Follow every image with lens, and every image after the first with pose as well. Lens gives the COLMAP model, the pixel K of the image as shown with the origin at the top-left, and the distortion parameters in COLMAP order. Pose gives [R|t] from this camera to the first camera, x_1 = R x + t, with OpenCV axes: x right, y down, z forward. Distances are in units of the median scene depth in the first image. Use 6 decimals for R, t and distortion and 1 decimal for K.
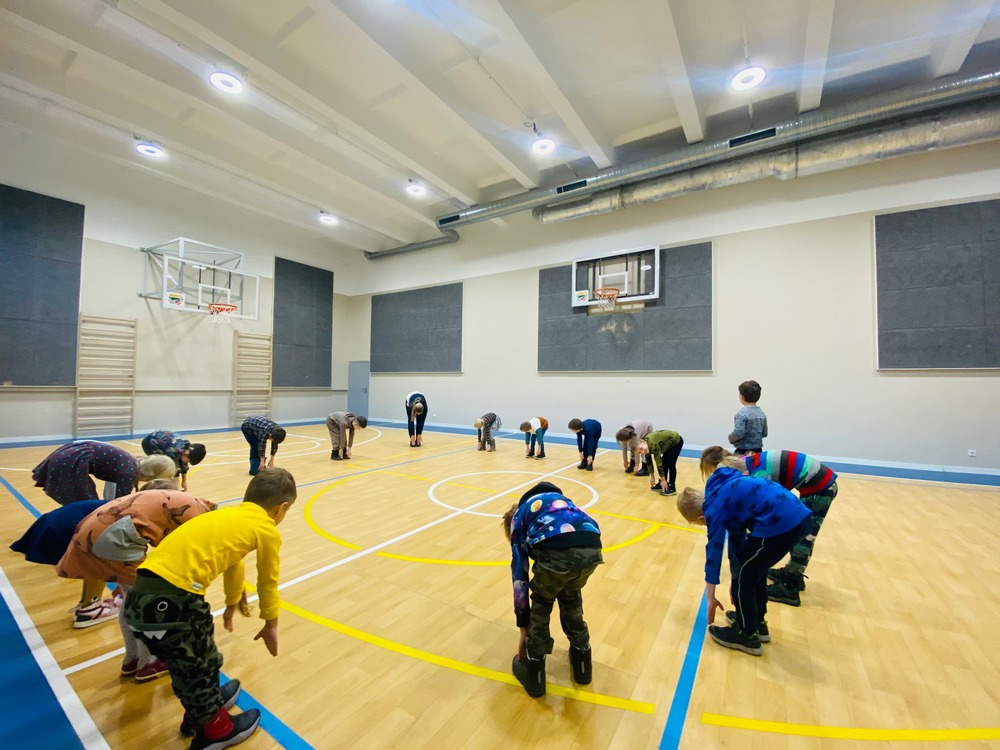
lens RADIAL K [[401.4, 0, 515.3], [0, 401.4, 372.3], [0, 0, 1]] dist [-0.000023, -0.015959]
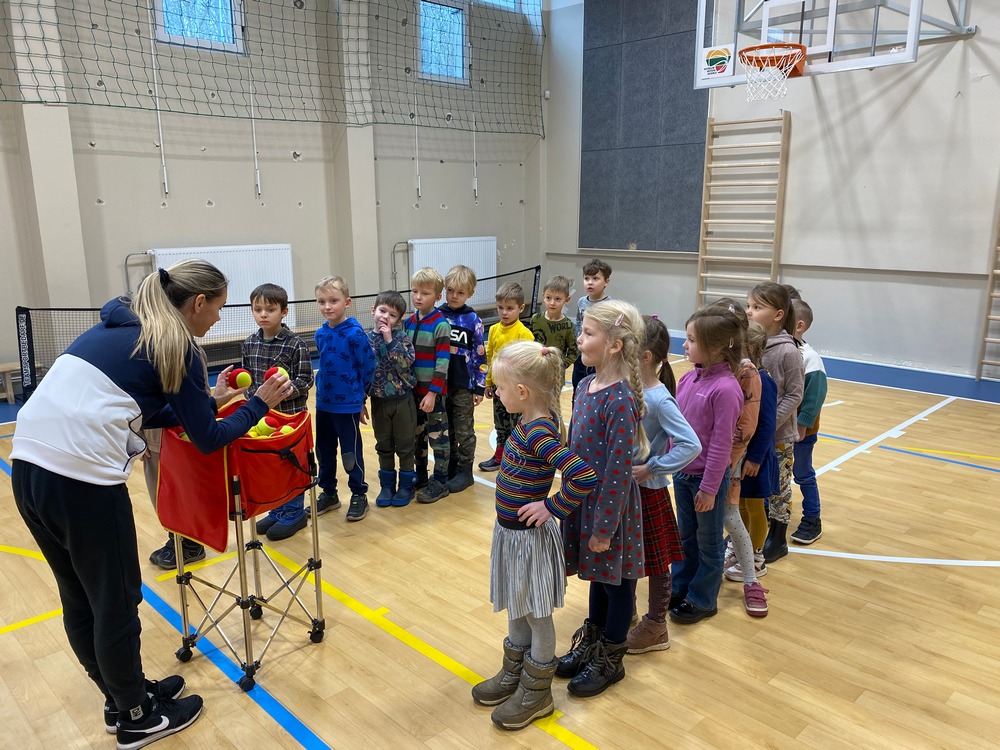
lens RADIAL K [[764.2, 0, 495.7], [0, 764.2, 385.5], [0, 0, 1]] dist [0.019782, -0.003242]
pose [[-0.251631, 0.208736, -0.945046, 0.073660], [0.029873, 0.977675, 0.207989, -0.015404], [0.967362, 0.024105, -0.252248, 0.874578]]
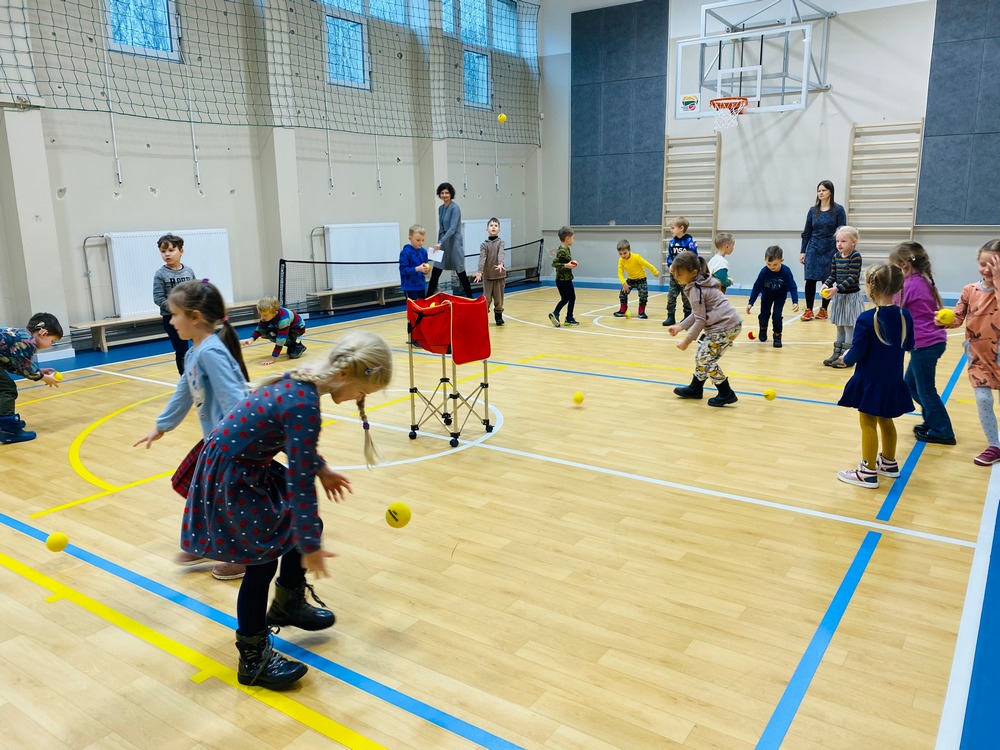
lens RADIAL K [[759.1, 0, 500.0], [0, 759.1, 375.0], [0, 0, 1]] dist [0.059381, -0.060400]
pose [[-0.065900, 0.204683, -0.976607, 0.556407], [0.043465, 0.978395, 0.202124, 0.002727], [0.996879, -0.029128, -0.073373, 0.660810]]
